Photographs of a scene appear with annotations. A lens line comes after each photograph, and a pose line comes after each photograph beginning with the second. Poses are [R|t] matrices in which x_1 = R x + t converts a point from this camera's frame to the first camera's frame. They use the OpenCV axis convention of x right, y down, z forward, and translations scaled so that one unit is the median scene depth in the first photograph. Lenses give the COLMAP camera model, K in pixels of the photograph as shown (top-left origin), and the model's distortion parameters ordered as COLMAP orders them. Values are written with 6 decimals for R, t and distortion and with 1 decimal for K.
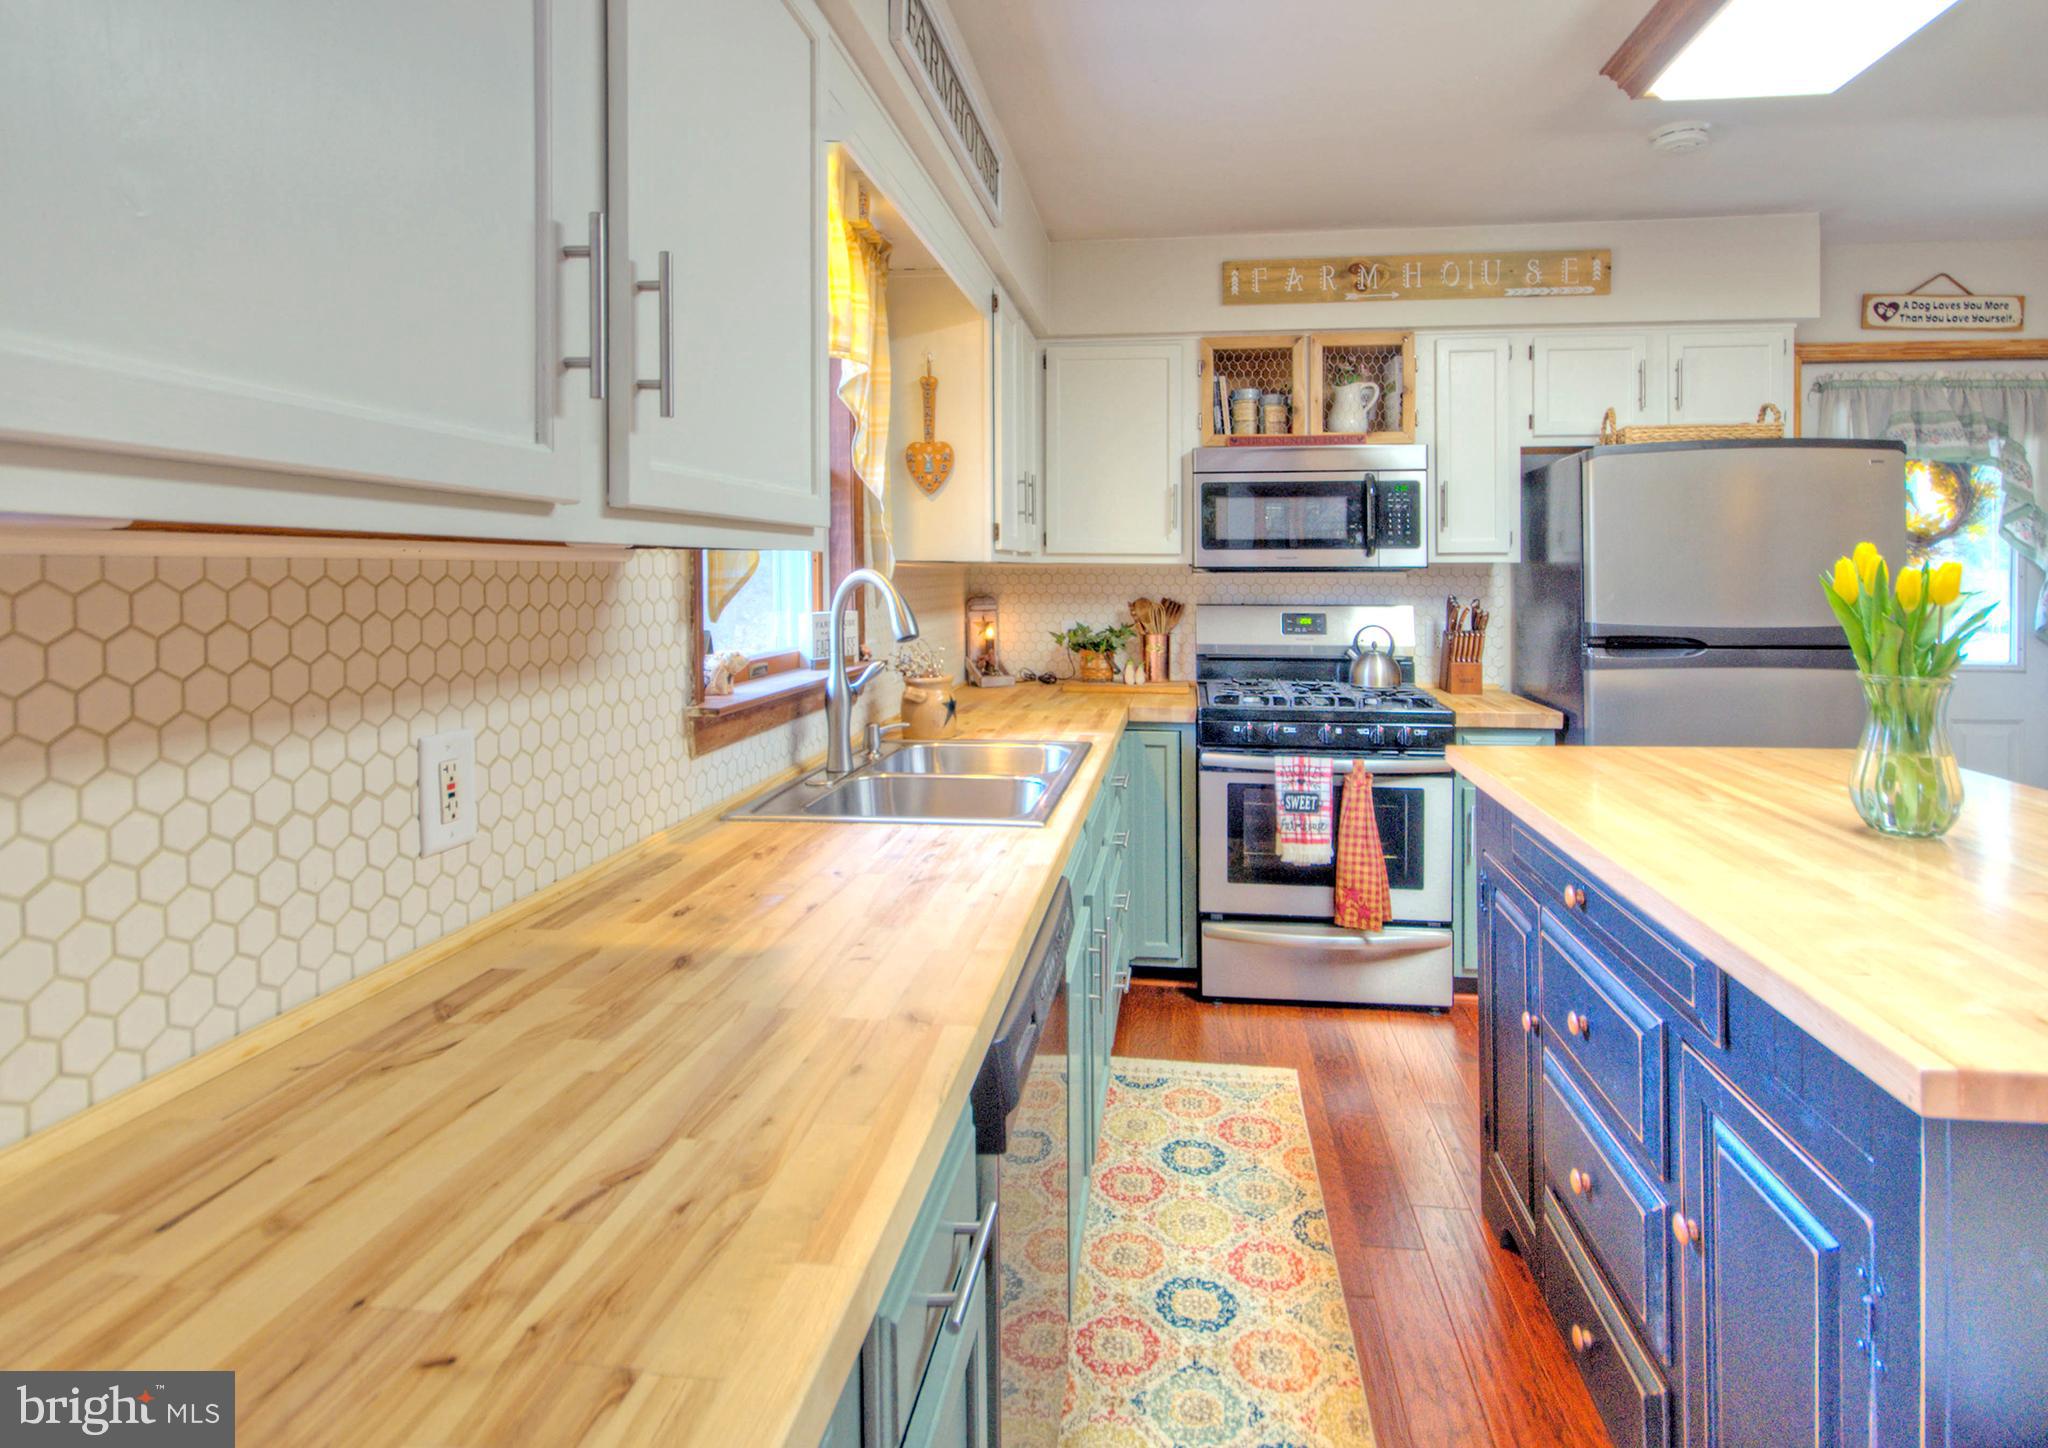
lens RADIAL K [[1070.4, 0, 1092.2], [0, 1070.4, 567.5], [0, 0, 1]] dist [-0.007034, -0.000078]
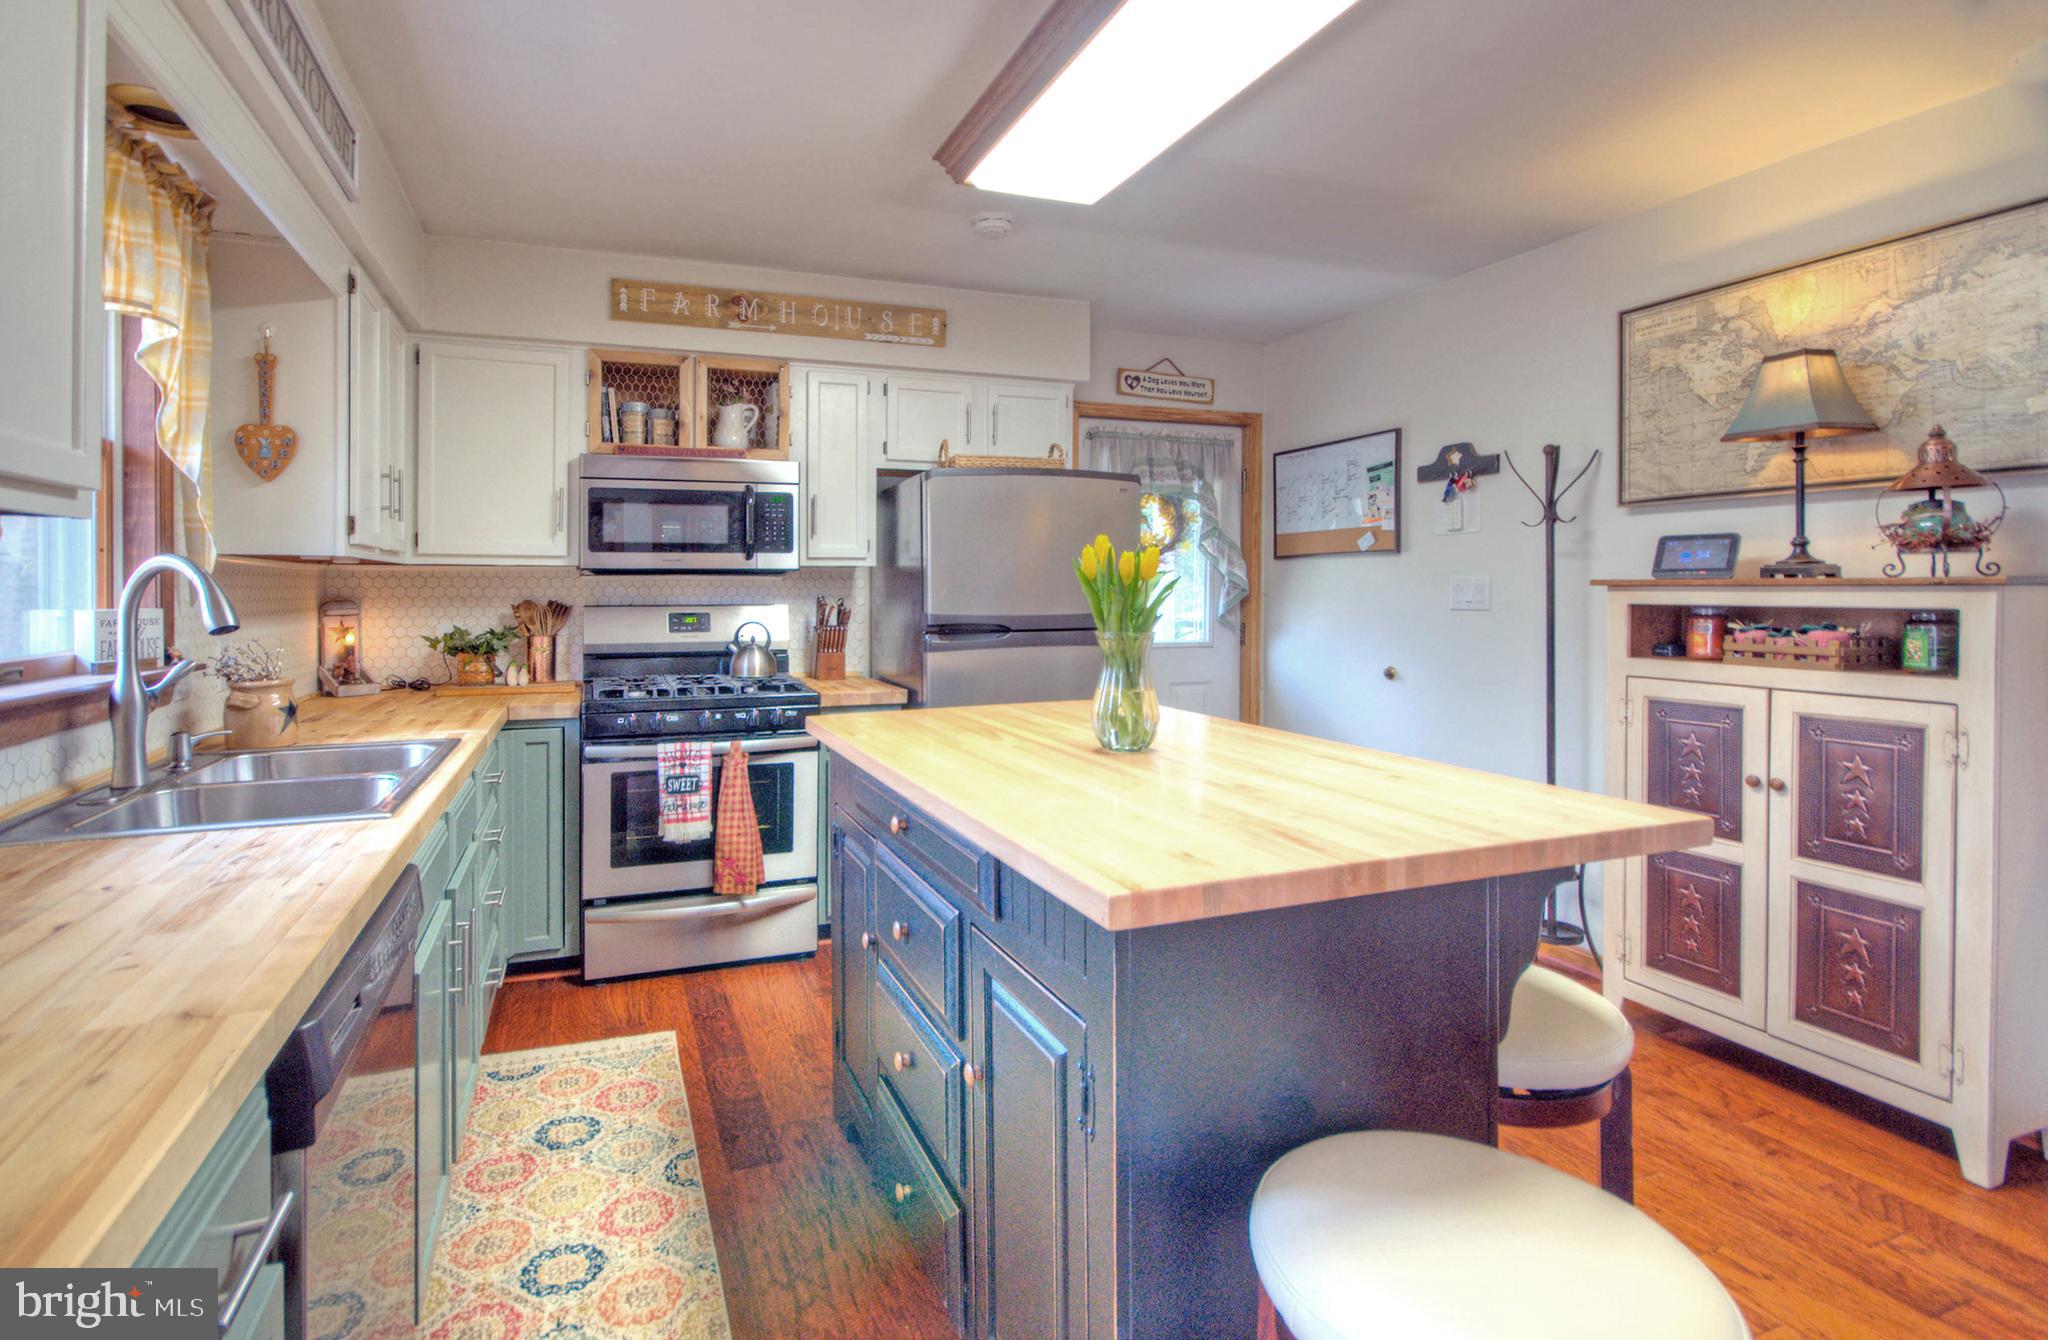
lens RADIAL K [[972.3, 0, 961.8], [0, 972.3, 574.6], [0, 0, 1]] dist [-0.007213, 0.003262]
pose [[0.896176, 0.003540, 0.443684, 0.014282], [-0.001138, 0.999983, -0.005681, 0.015714], [-0.443697, 0.004587, 0.896165, -0.004082]]
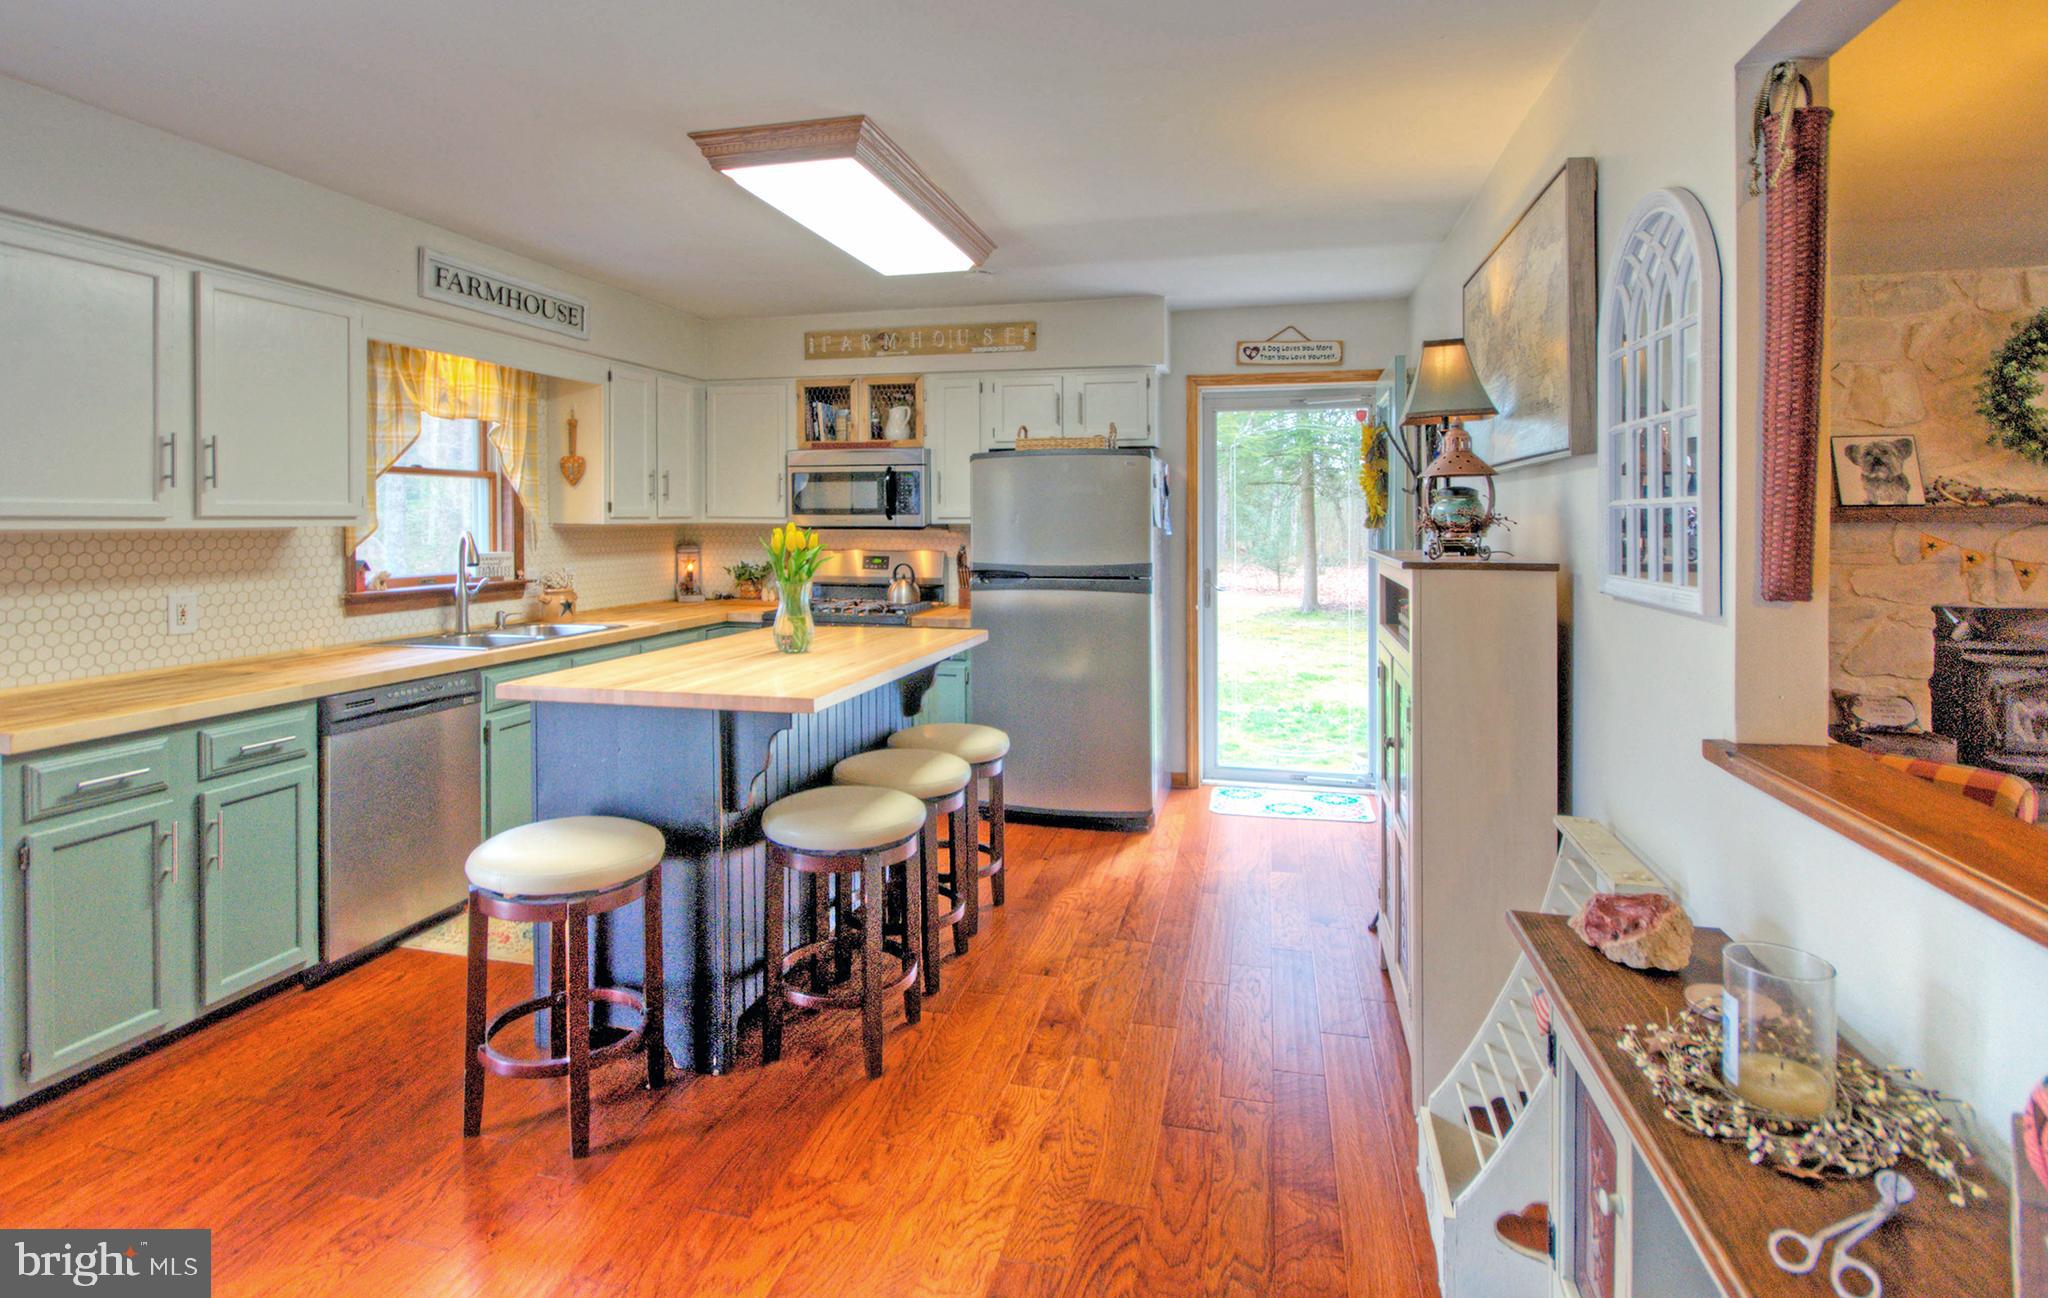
lens RADIAL K [[997.3, 0, 1007.6], [0, 997.3, 541.3], [0, 0, 1]] dist [0.001550, 0.000332]
pose [[0.991972, 0.003939, -0.126399, 0.967000], [-0.000668, 0.999664, 0.025914, -0.026384], [0.126458, -0.025622, 0.991641, -0.681277]]
